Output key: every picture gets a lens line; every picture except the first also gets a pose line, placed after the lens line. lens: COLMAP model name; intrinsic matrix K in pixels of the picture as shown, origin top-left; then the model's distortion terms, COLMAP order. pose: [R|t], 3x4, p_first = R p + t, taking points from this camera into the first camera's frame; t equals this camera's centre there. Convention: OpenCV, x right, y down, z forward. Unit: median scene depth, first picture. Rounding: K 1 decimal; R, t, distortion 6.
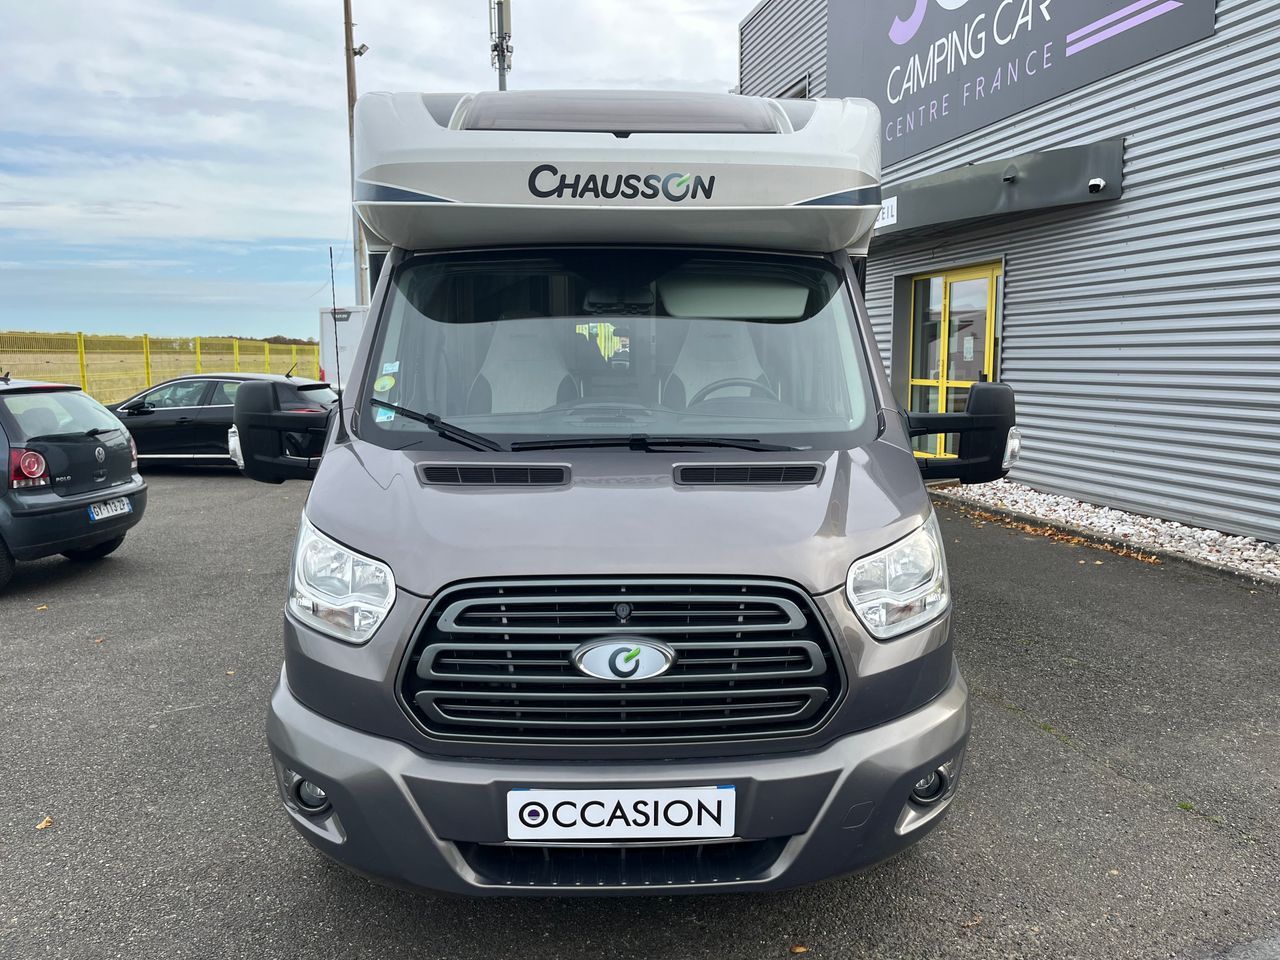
lens RADIAL K [[966.3, 0, 640.0], [0, 966.3, 480.0], [0, 0, 1]] dist [0.061009, -0.082231]
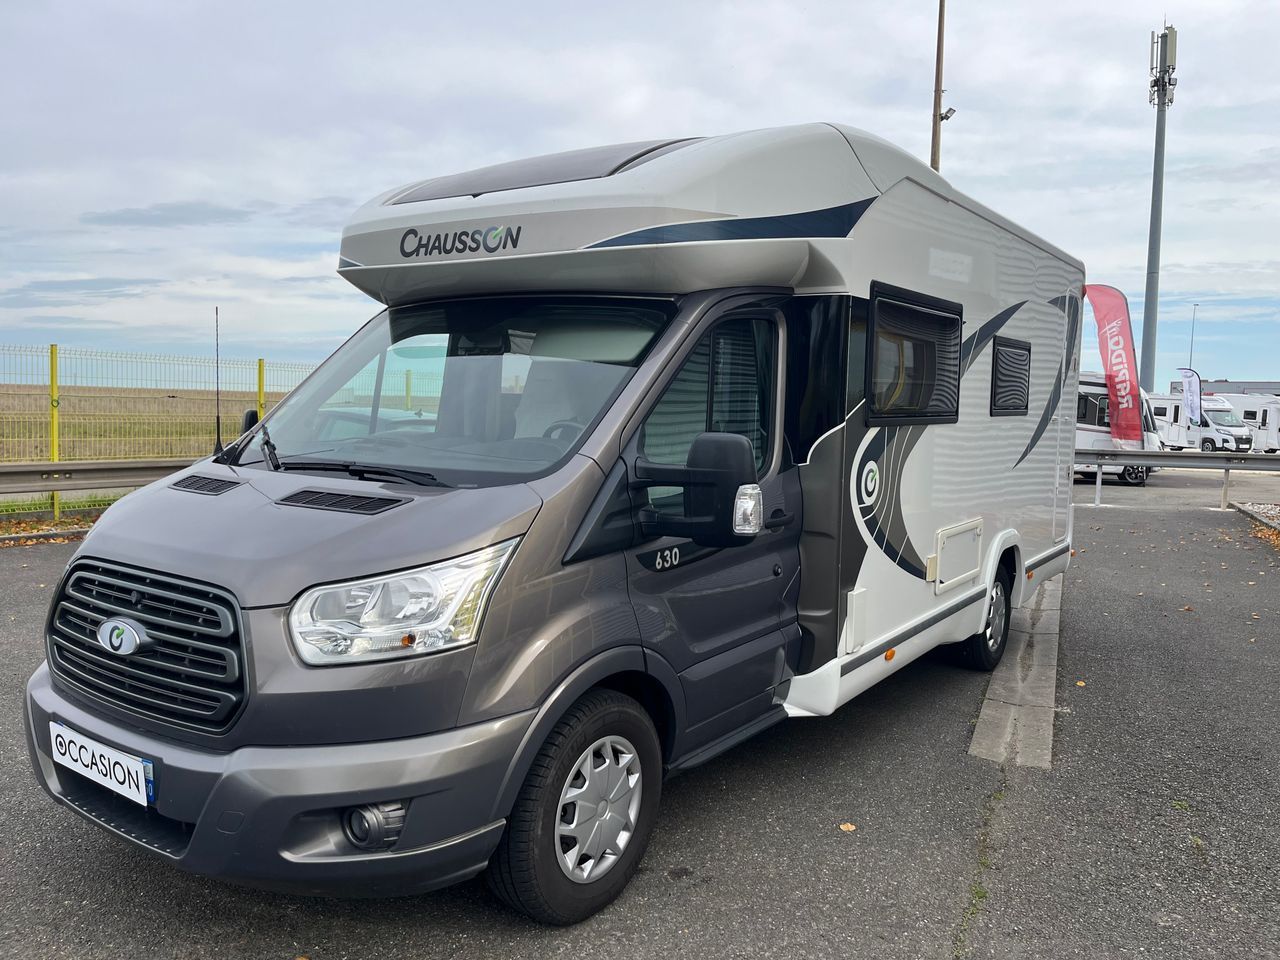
lens RADIAL K [[958.9, 0, 661.6], [0, 958.9, 482.3], [0, 0, 1]] dist [0.025357, -0.004777]
pose [[0.802292, 0.071992, -0.592575, 0.833527], [-0.103234, 0.994477, -0.018951, -0.035689], [0.587937, 0.076378, 0.805293, 0.280280]]
